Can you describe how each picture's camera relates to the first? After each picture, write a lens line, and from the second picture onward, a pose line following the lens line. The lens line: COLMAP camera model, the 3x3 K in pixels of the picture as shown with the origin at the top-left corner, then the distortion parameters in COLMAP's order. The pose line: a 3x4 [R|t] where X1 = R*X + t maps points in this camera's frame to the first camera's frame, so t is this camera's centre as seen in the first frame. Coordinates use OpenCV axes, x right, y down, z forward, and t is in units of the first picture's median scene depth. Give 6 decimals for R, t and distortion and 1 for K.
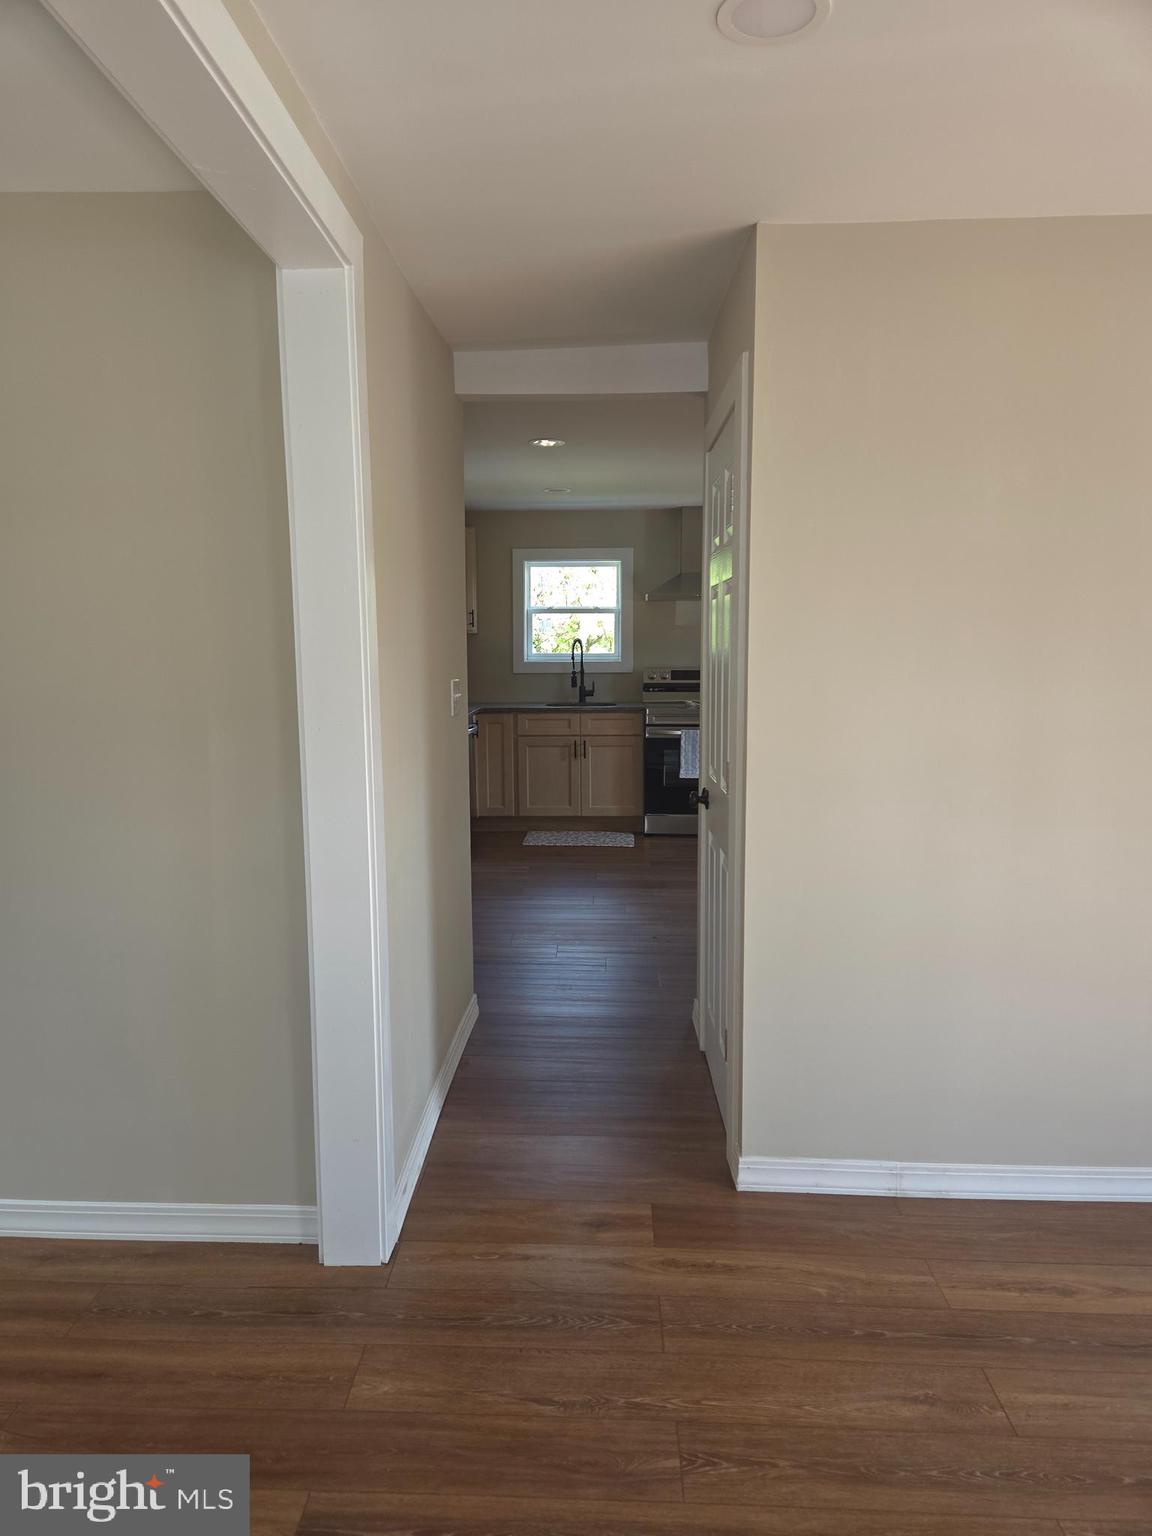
lens RADIAL K [[1021.0, 0, 569.1], [0, 1021.0, 767.3], [0, 0, 1]] dist [0.098859, -0.098056]
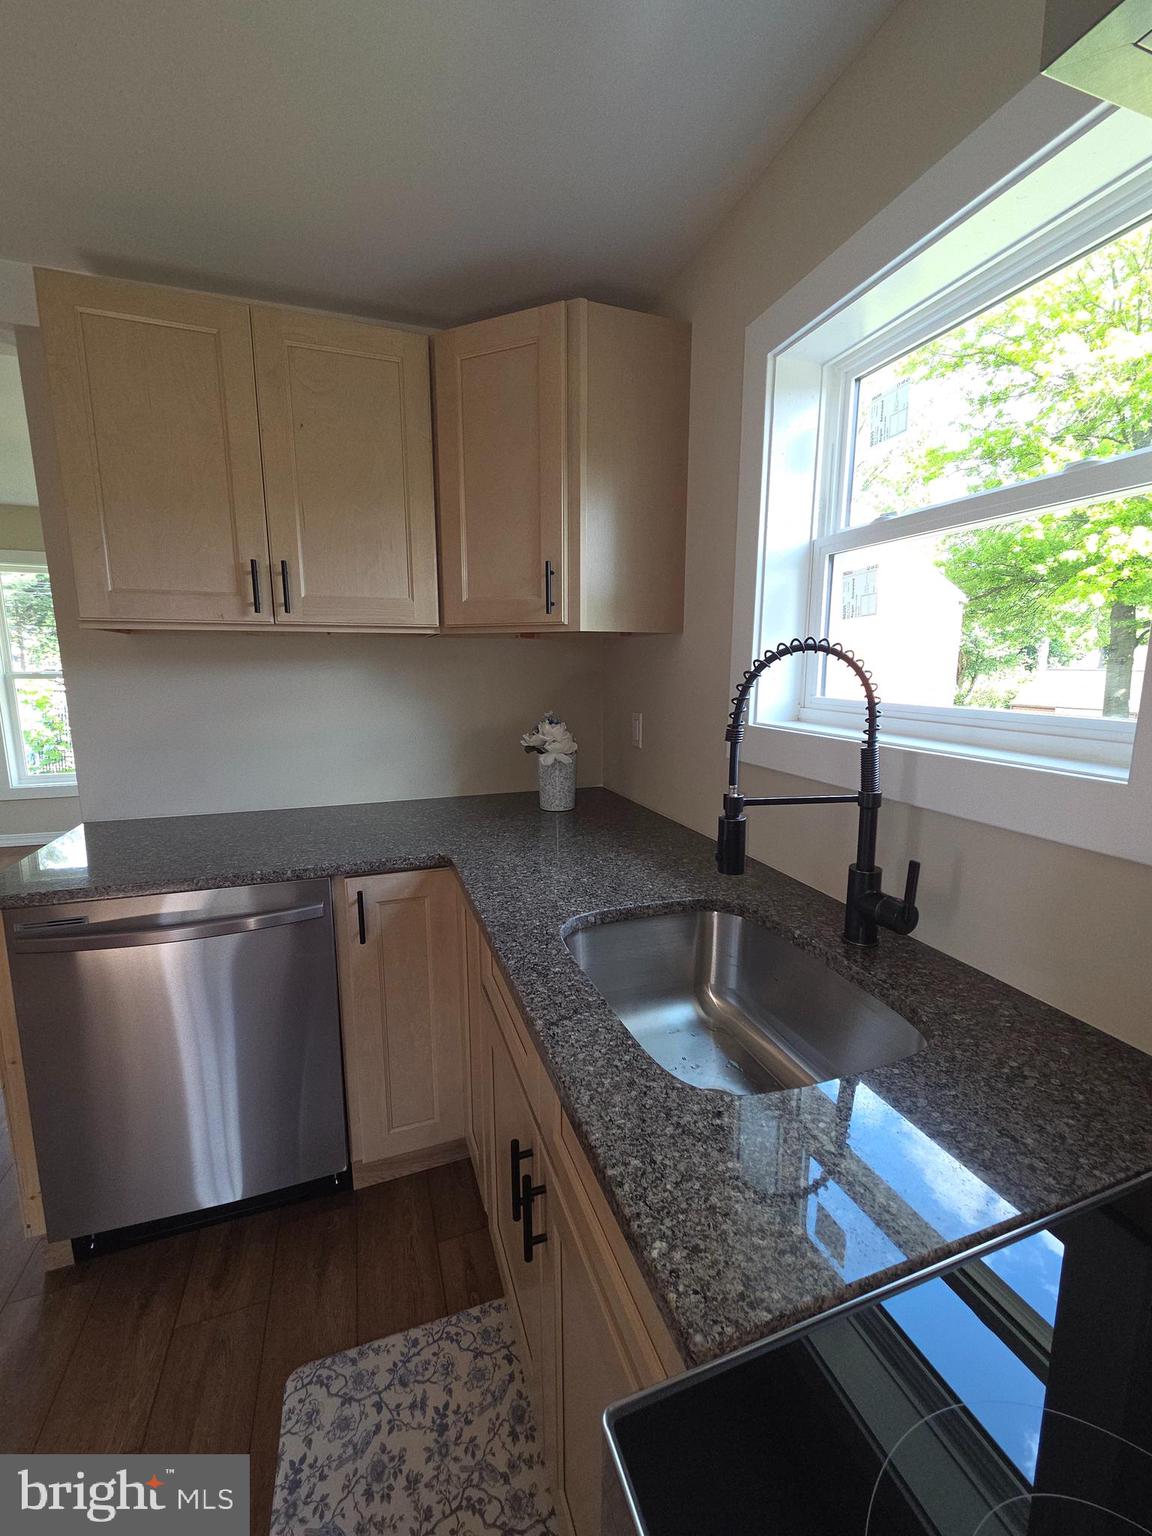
lens RADIAL K [[627.7, 0, 580.7], [0, 627.7, 767.8], [0, 0, 1]] dist [0.002488, -0.000004]
pose [[0.371644, 0.158732, -0.914705, 0.107693], [-0.118929, 0.985297, 0.122661, -0.110232], [0.920726, 0.063199, 0.385057, 0.911361]]
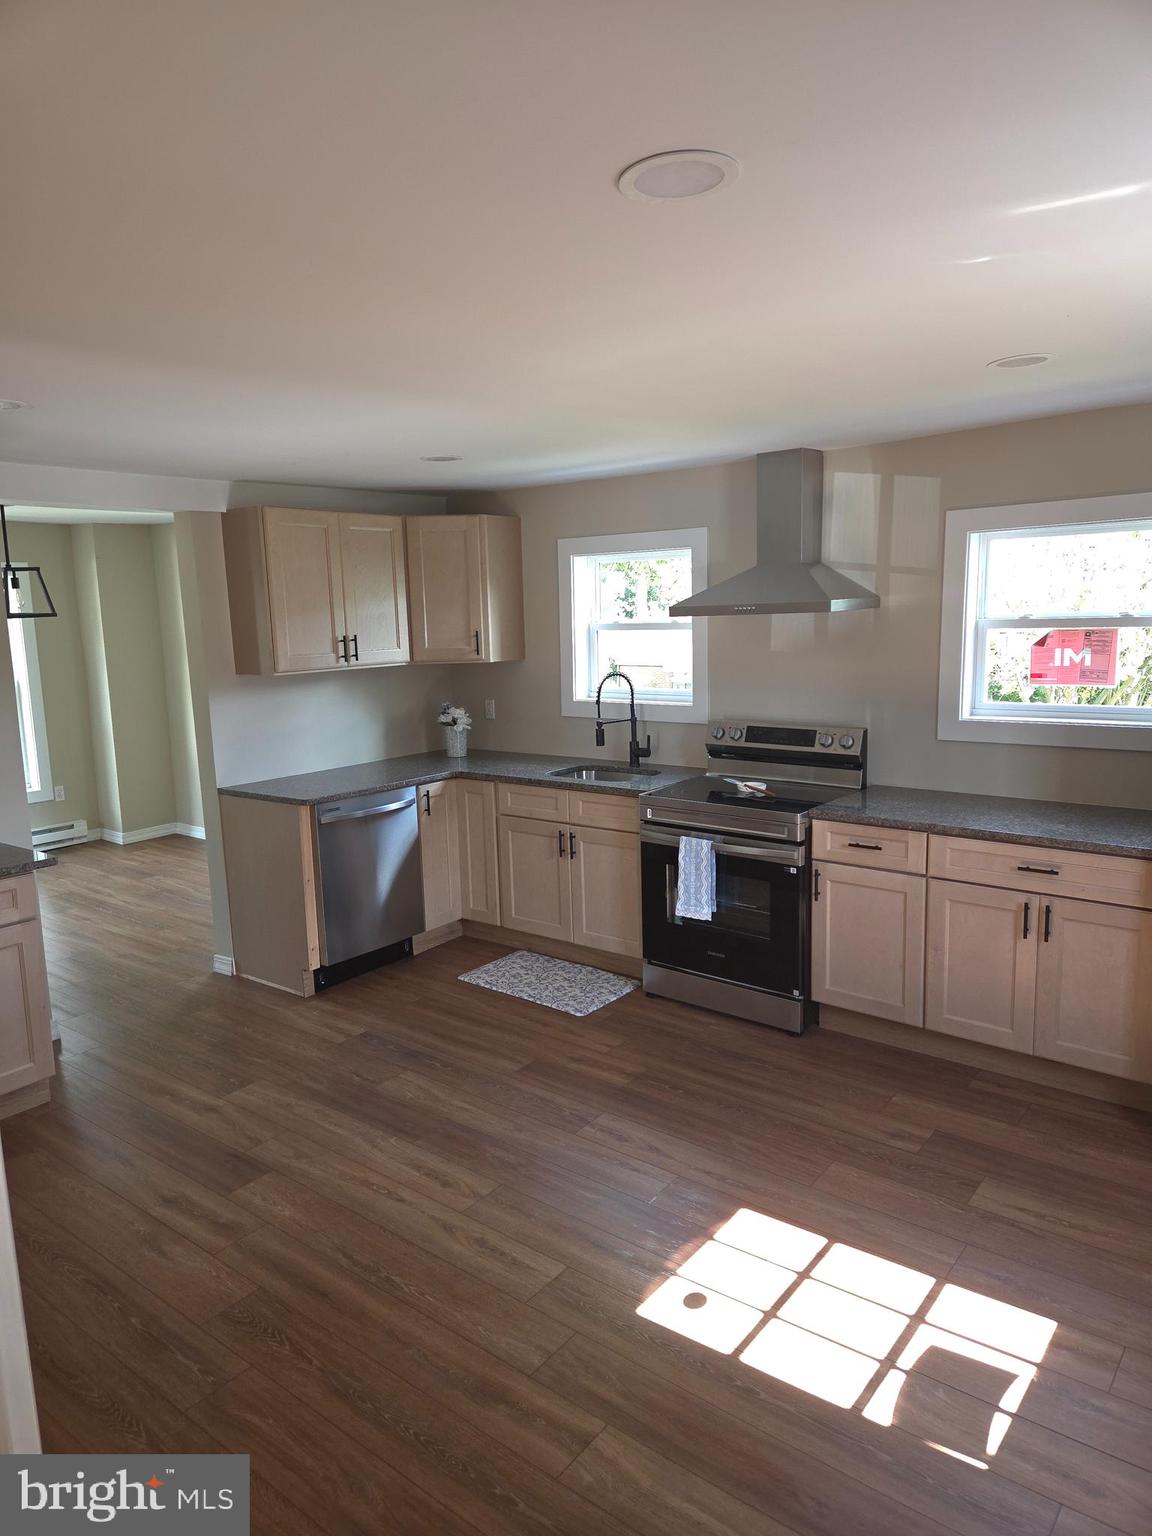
lens RADIAL K [[1021.0, 0, 569.1], [0, 1021.0, 767.3], [0, 0, 1]] dist [0.098859, -0.098056]
pose [[0.806870, 0.076708, -0.585727, 0.376224], [-0.052658, 0.996926, 0.058020, -0.100598], [0.588377, -0.015972, 0.808429, 0.444746]]
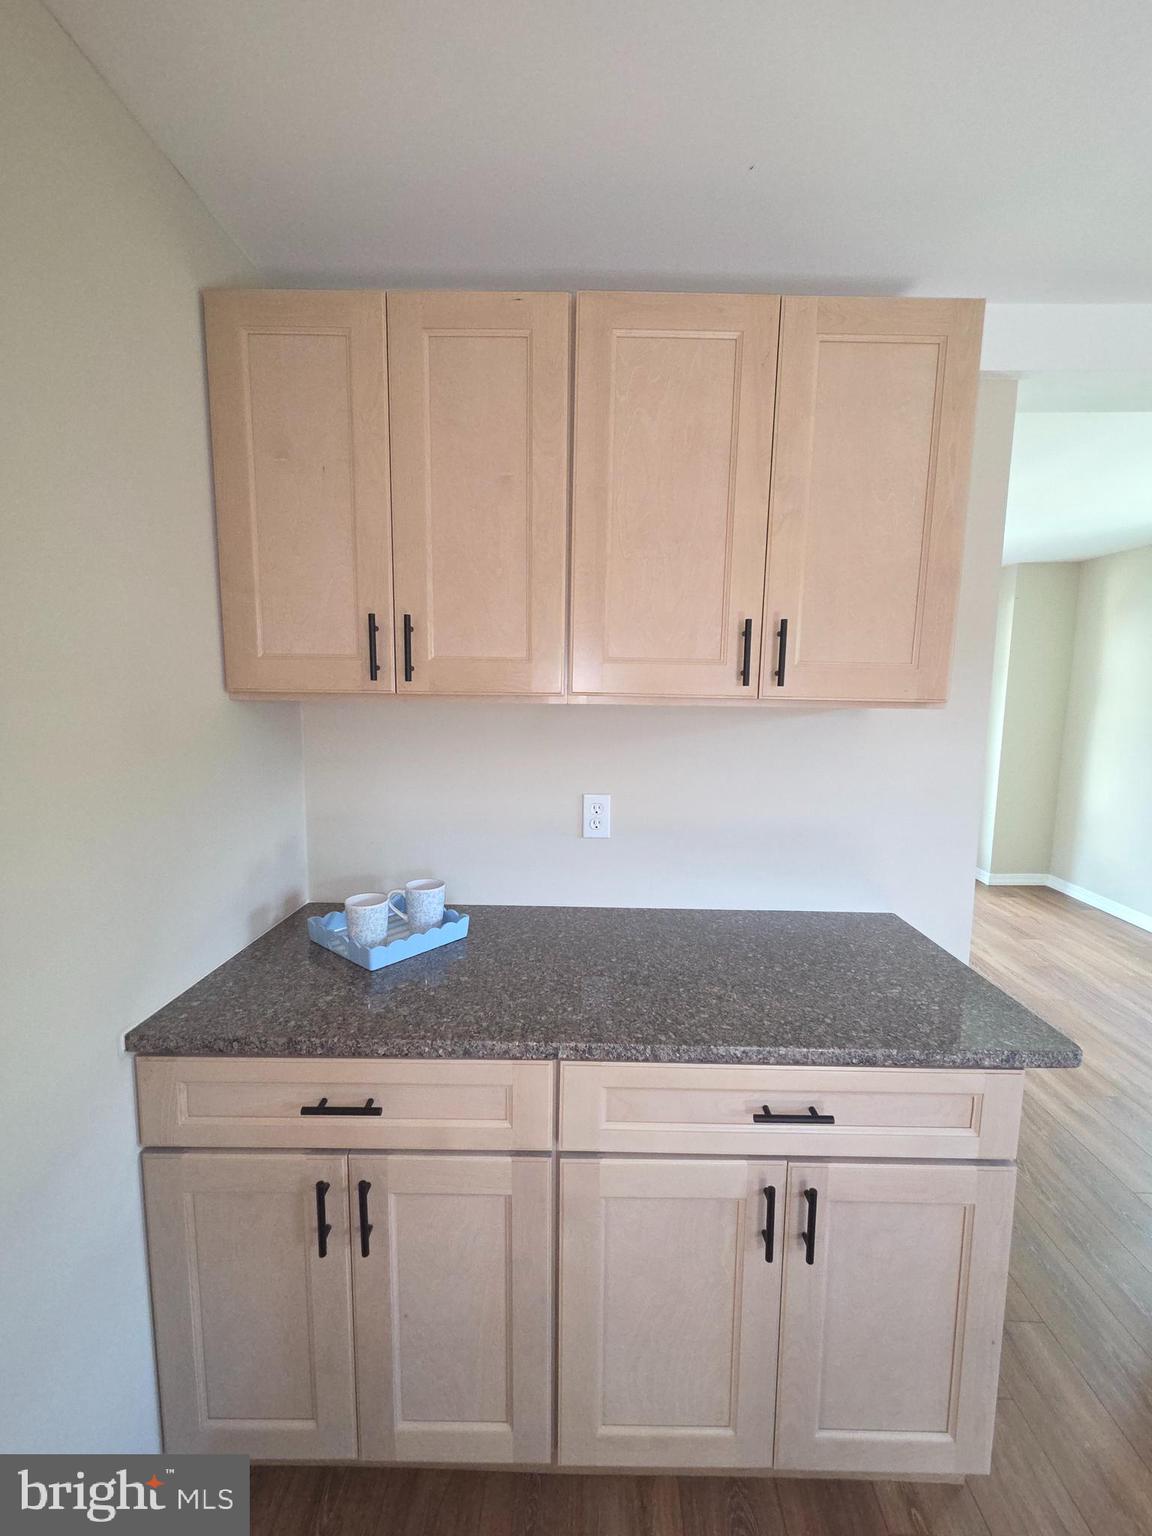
lens RADIAL K [[627.7, 0, 580.7], [0, 627.7, 767.8], [0, 0, 1]] dist [0.002488, -0.000004]
pose [[0.012033, 0.124117, -0.992195, 0.027000], [-0.132444, 0.983722, 0.121451, -0.078389], [0.991117, 0.129949, 0.028276, 0.579179]]
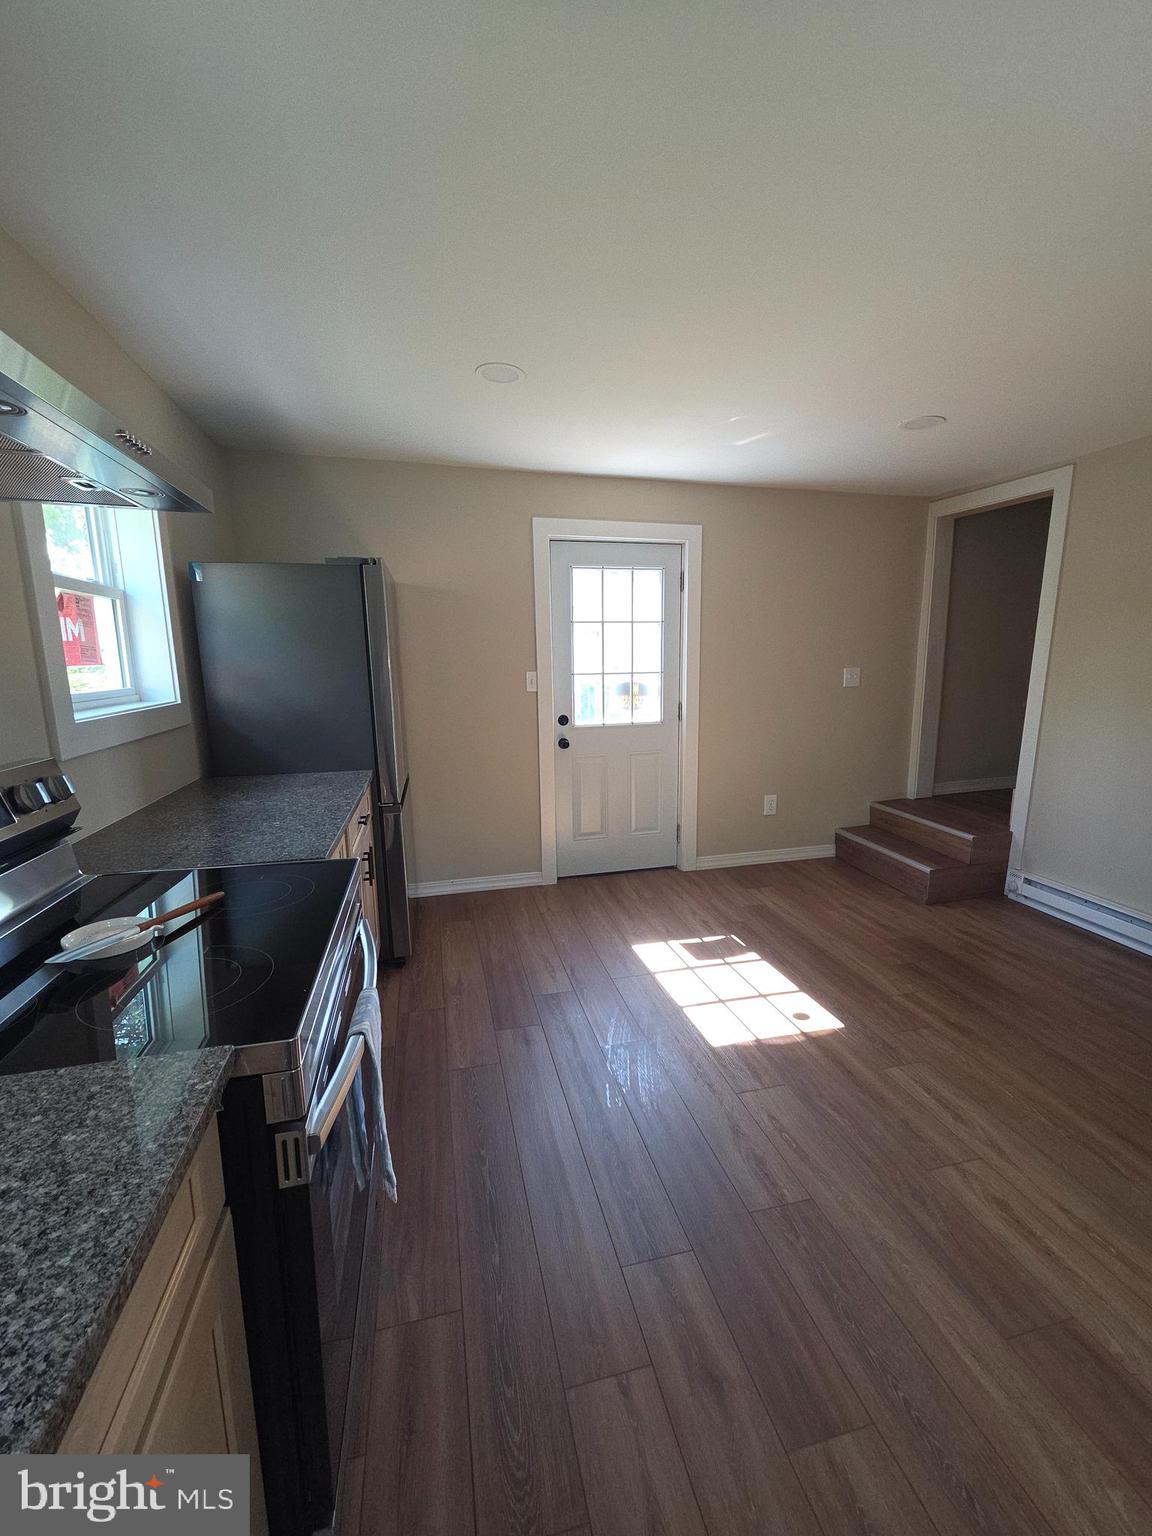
lens RADIAL K [[627.7, 0, 580.7], [0, 627.7, 767.8], [0, 0, 1]] dist [0.002488, -0.000004]
pose [[-0.277854, -0.159314, 0.947321, -0.030921], [0.131437, 0.970573, 0.201775, -0.110593], [-0.951589, 0.180577, -0.248738, 0.909280]]
